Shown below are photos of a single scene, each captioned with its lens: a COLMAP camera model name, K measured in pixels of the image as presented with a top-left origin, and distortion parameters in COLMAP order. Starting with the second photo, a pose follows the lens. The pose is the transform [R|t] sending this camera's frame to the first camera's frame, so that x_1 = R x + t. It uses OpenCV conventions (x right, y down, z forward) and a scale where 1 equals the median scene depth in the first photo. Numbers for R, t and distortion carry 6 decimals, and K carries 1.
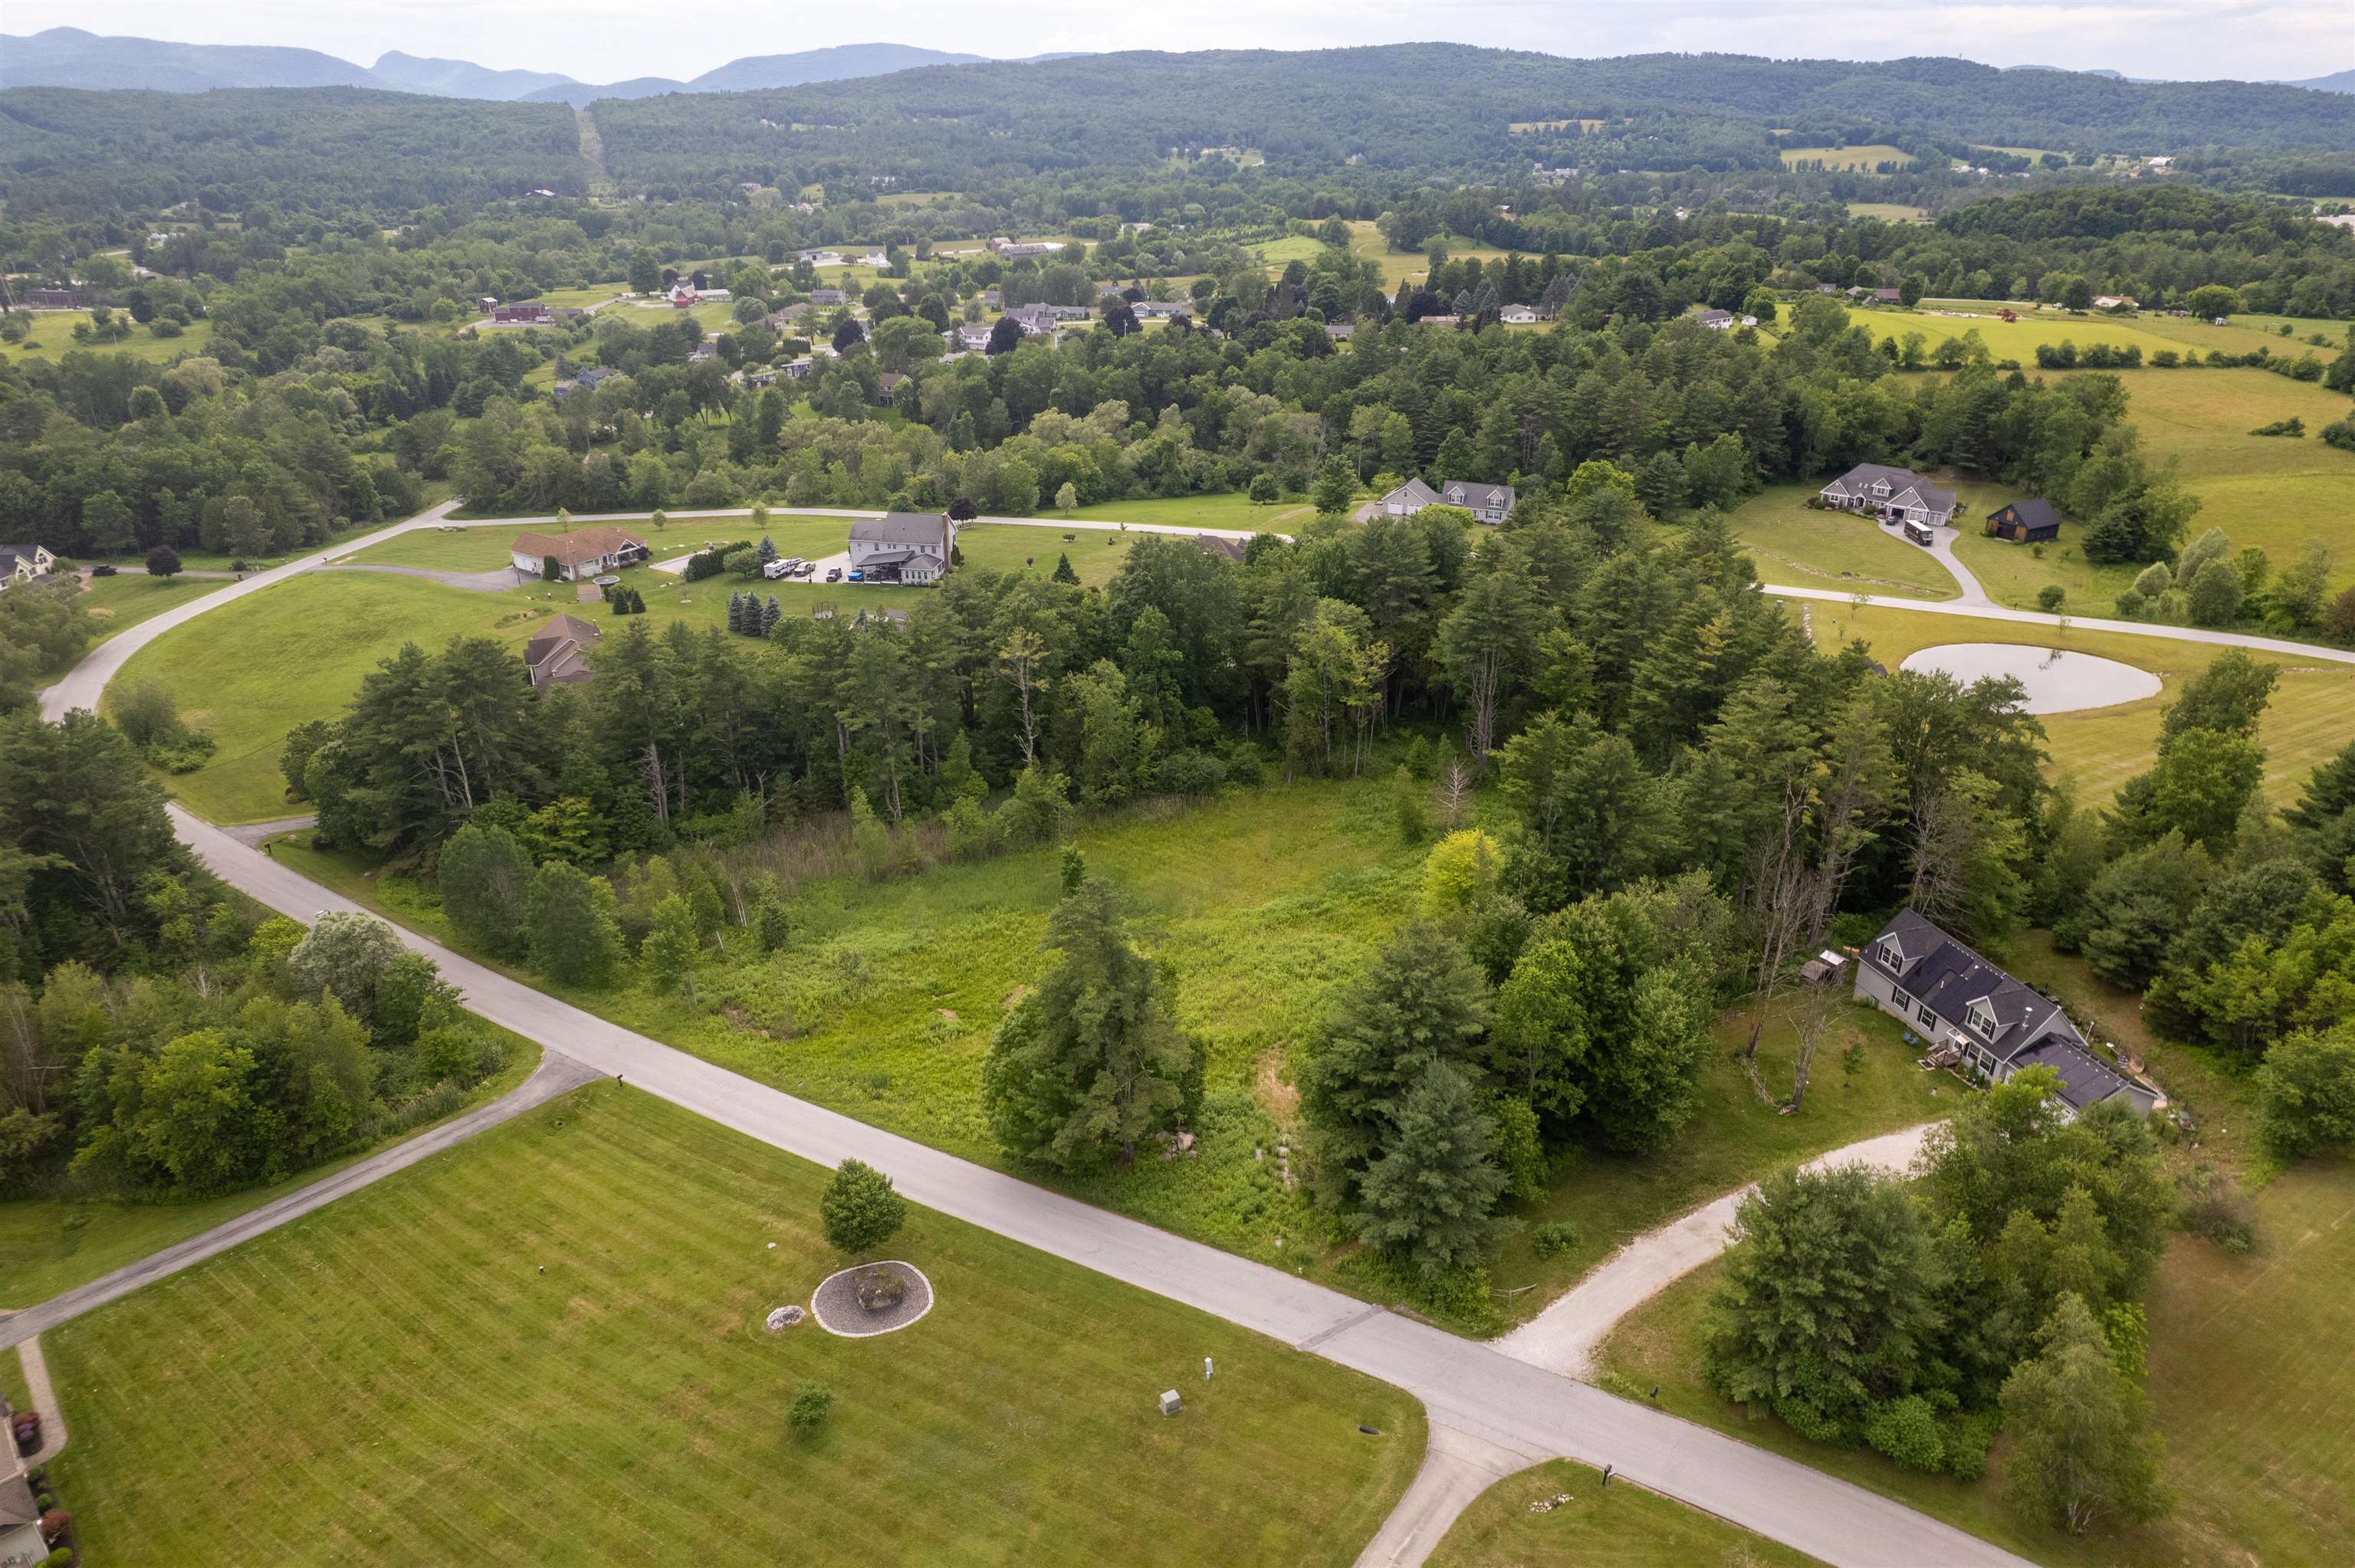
lens RADIAL K [[1501.3, 0, 1183.2], [0, 1501.3, 784.1], [0, 0, 1]] dist [-0.050115, 0.058688]
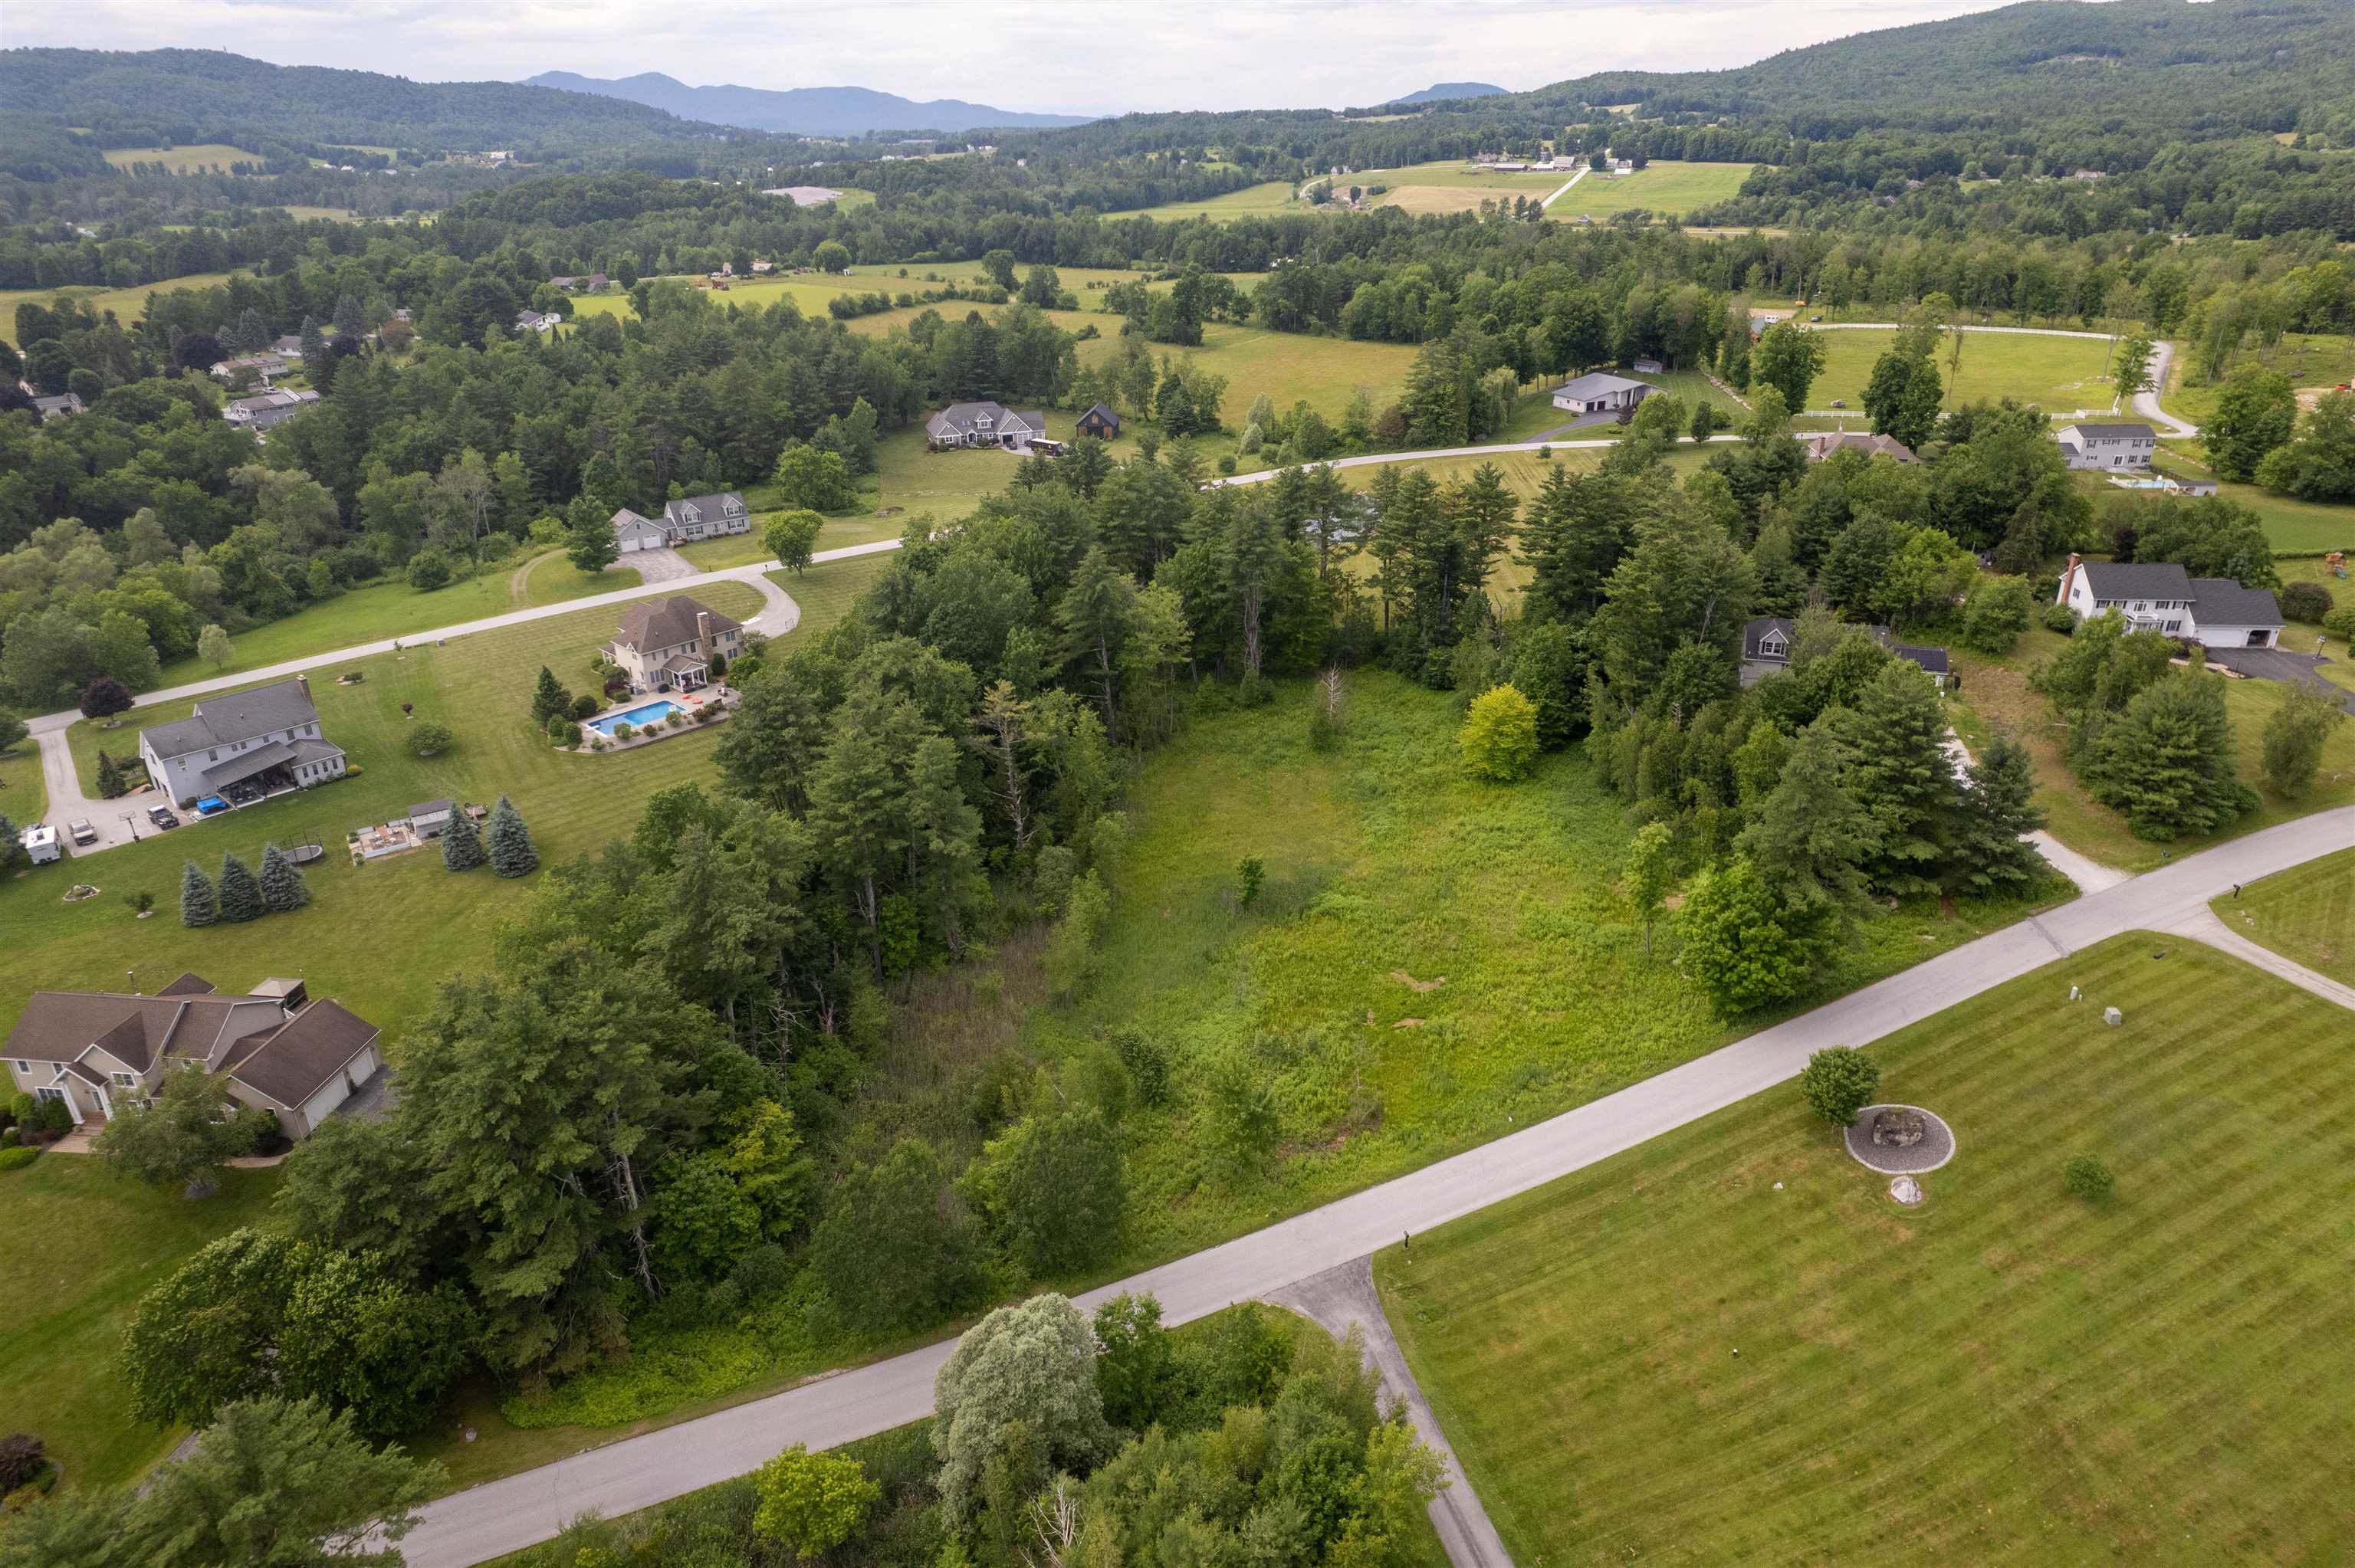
lens RADIAL K [[1501.3, 0, 1187.5], [0, 1501.3, 792.0], [0, 0, 1]] dist [-0.050115, 0.058688]
pose [[0.537510, -0.362556, 0.761338, -0.482524], [0.358795, 0.915381, 0.182602, -0.108973], [-0.763118, 0.175014, 0.622110, 0.262627]]
